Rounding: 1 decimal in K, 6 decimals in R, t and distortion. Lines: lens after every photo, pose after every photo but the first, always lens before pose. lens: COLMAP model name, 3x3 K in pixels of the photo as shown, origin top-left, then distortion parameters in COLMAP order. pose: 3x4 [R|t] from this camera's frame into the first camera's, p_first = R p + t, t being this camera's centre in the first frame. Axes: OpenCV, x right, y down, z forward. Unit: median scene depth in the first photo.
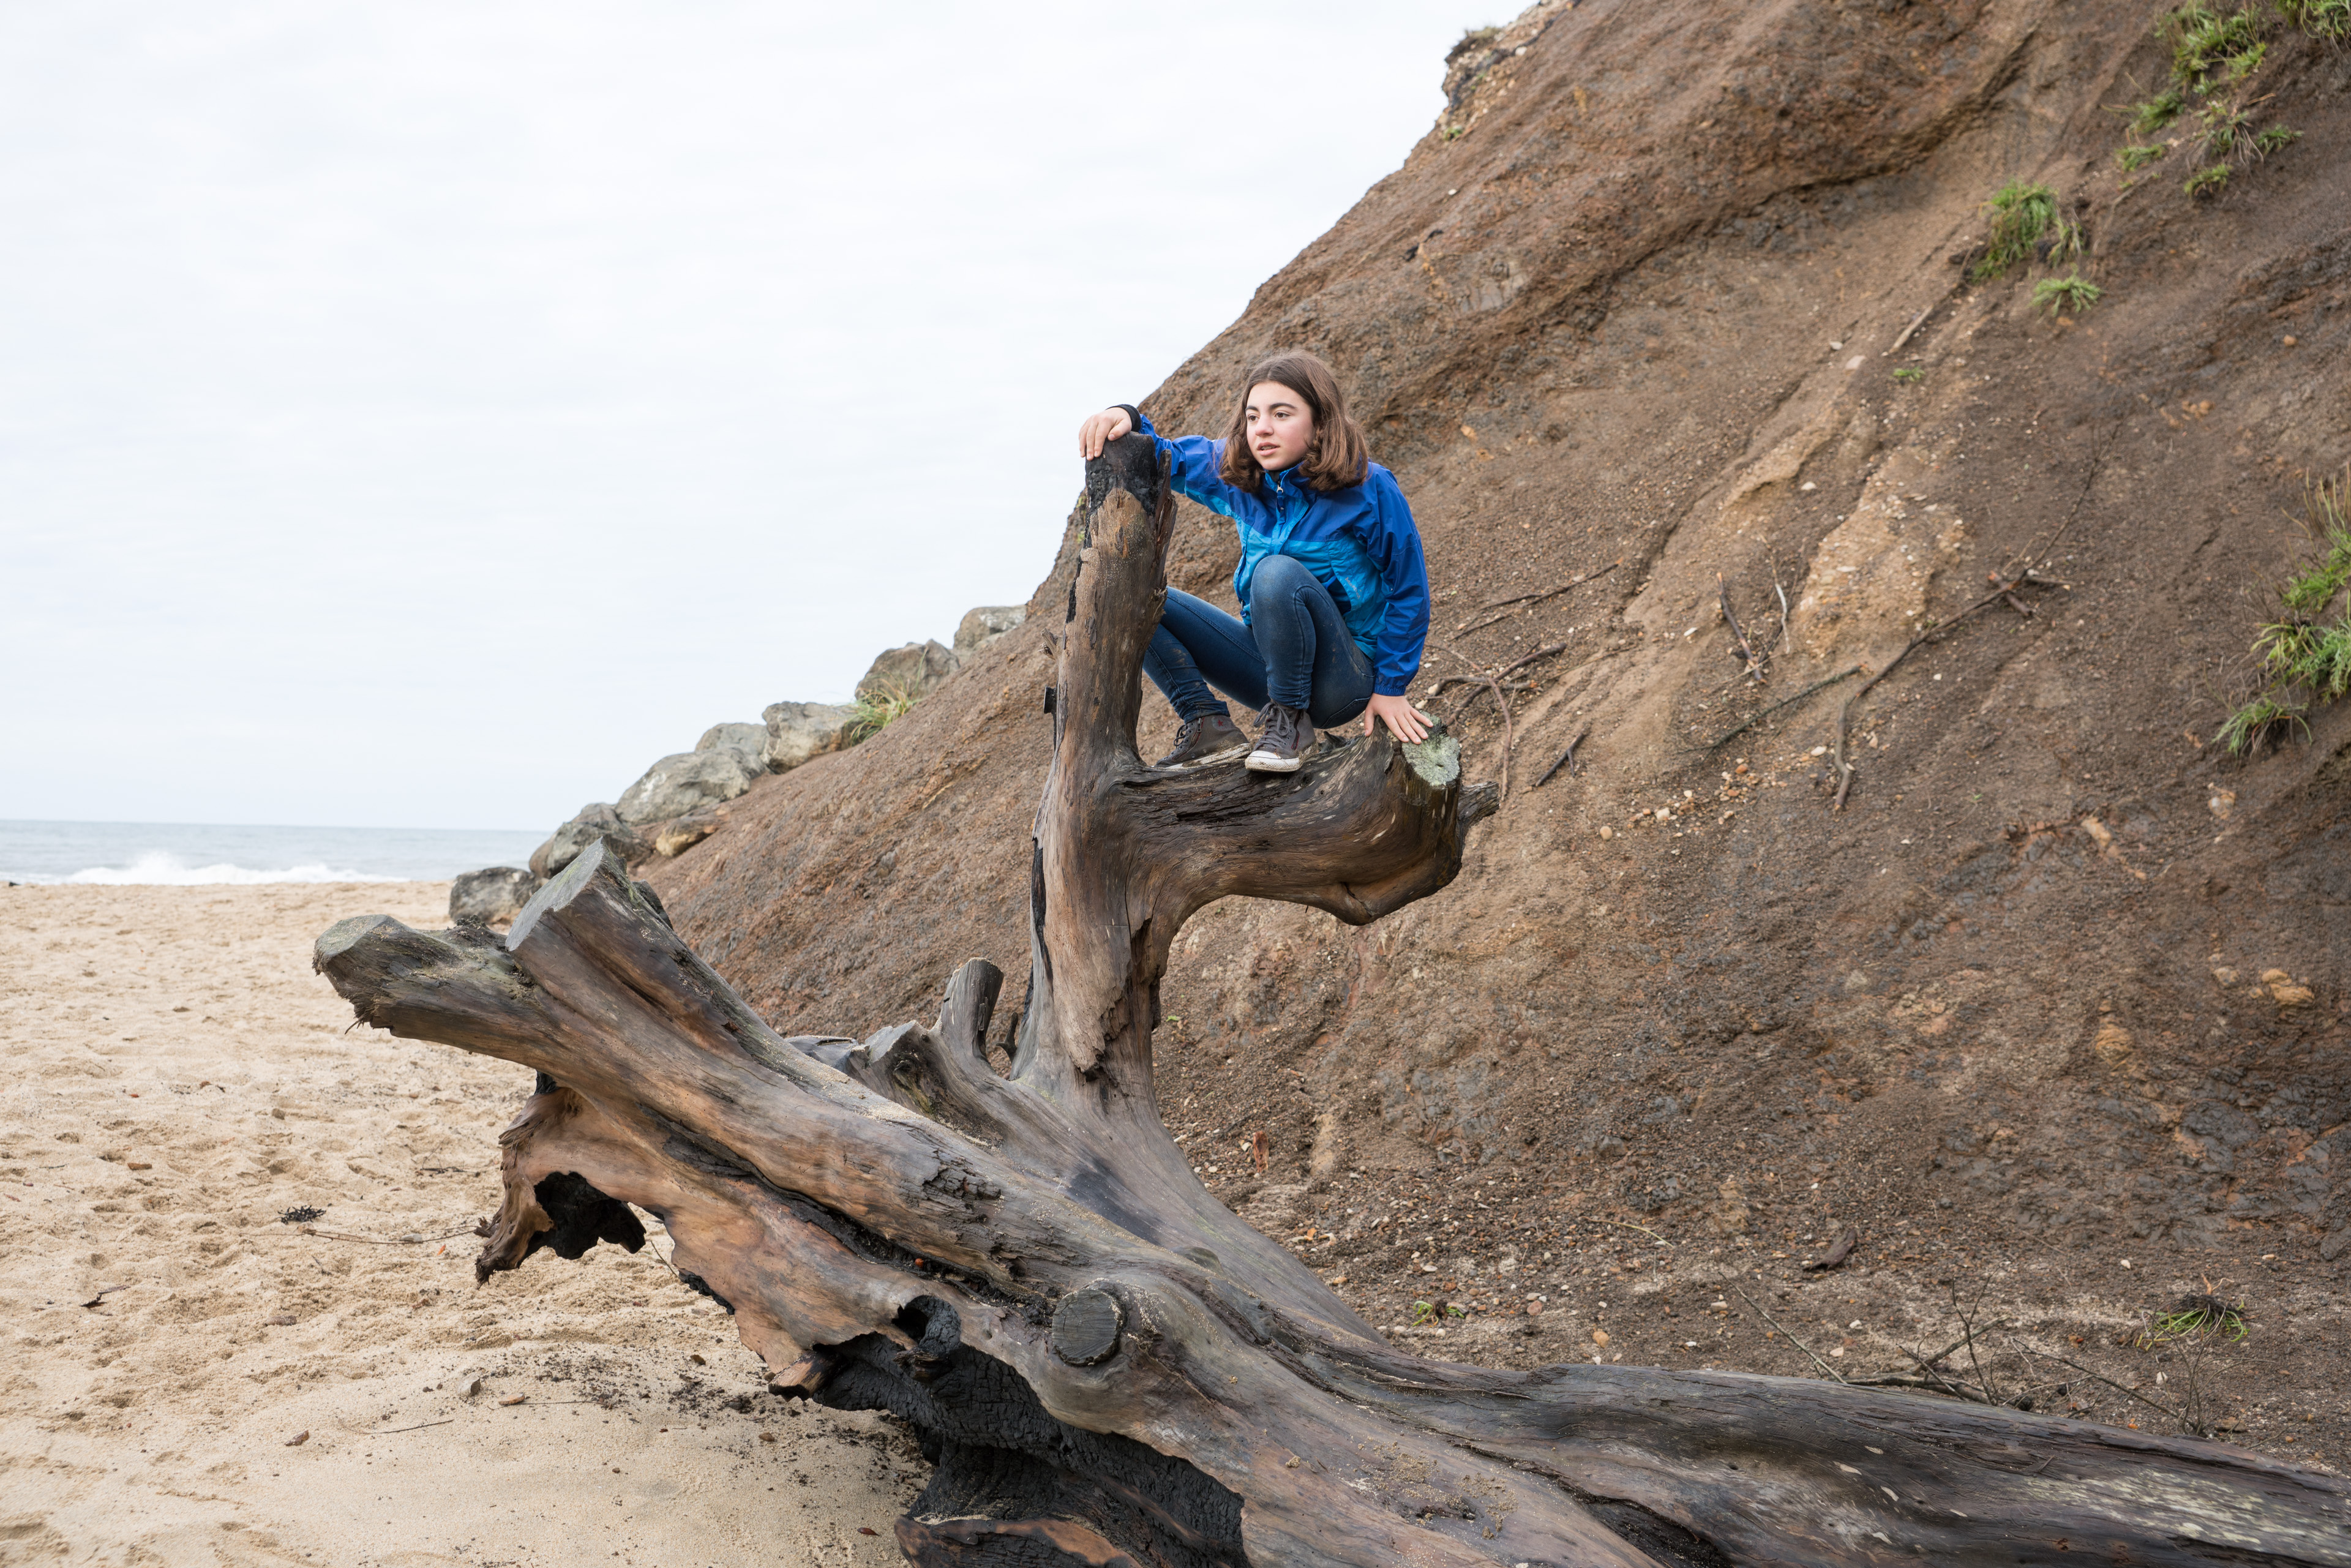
lens RADIAL K [[2383.6, 0, 1175.8], [0, 2383.6, 779.9], [0, 0, 1]] dist [-0.018109, 0.000000]
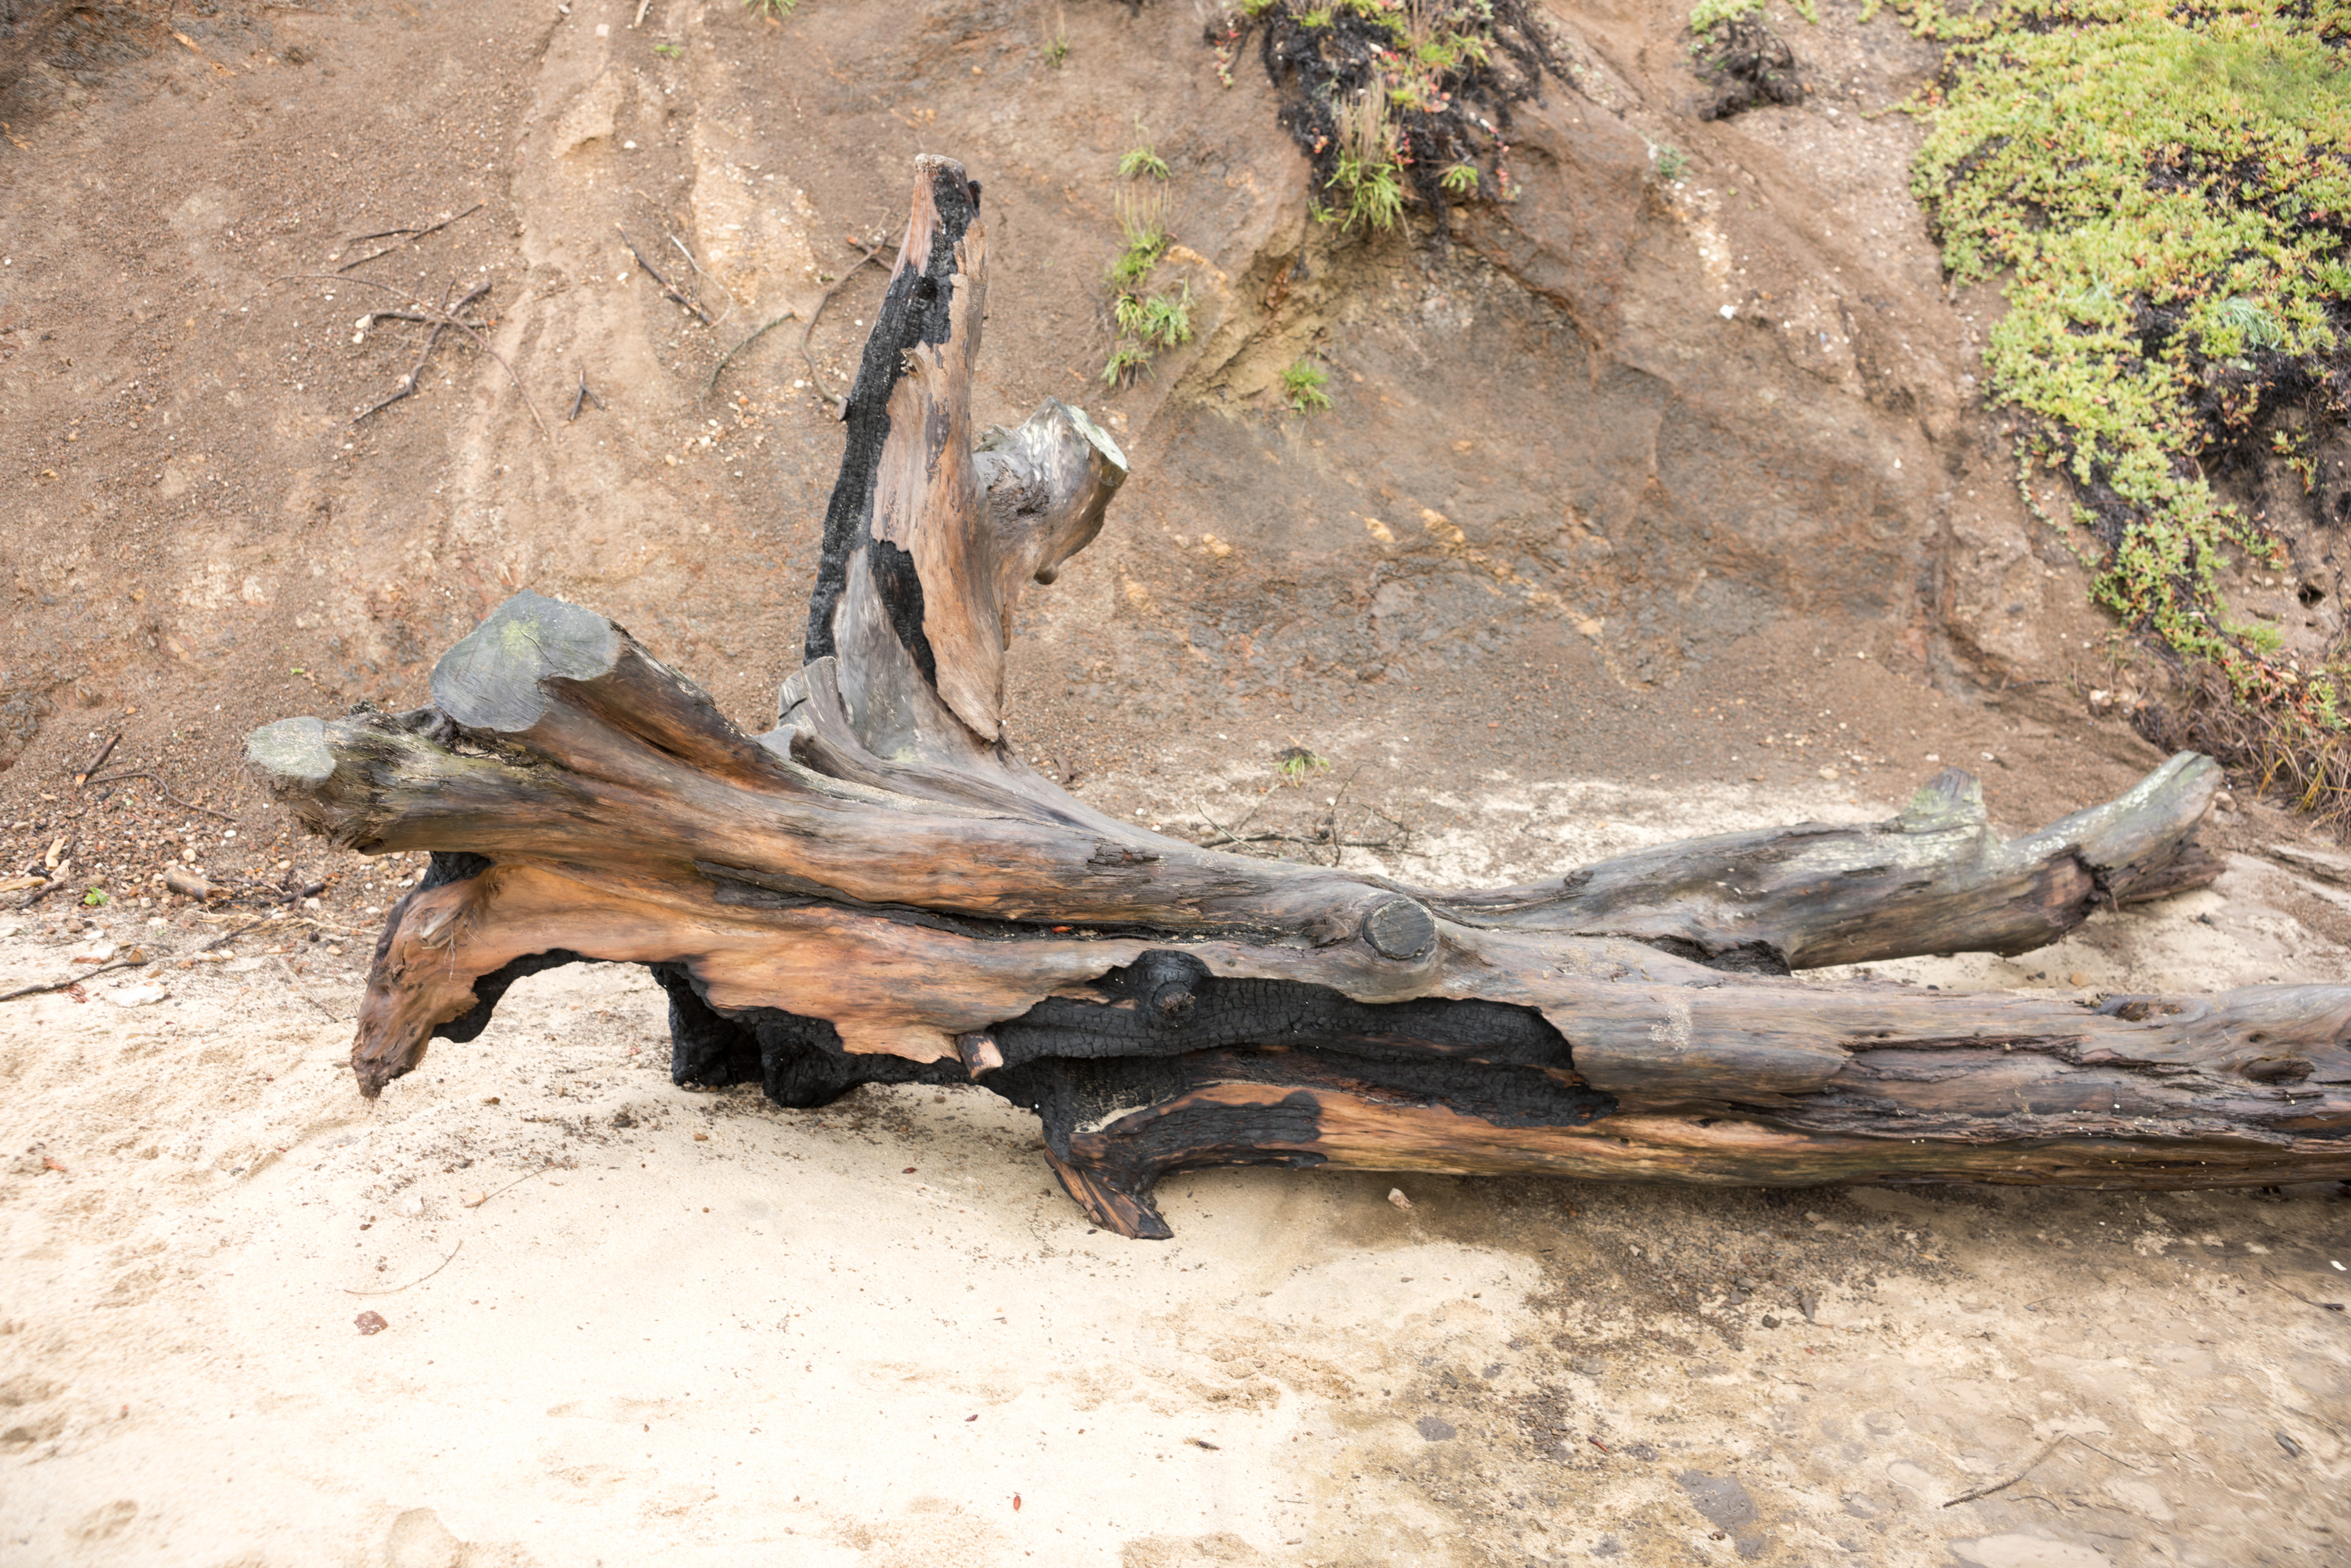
lens RADIAL K [[1848.6, 0, 1176.3], [0, 1848.6, 792.2], [0, 0, 1]] dist [-0.041084, 0.027569]
pose [[0.551001, -0.210081, 0.807629, -0.723342], [-0.005278, 0.966897, 0.255111, -0.084613], [-0.834488, -0.144829, 0.531653, 0.441665]]
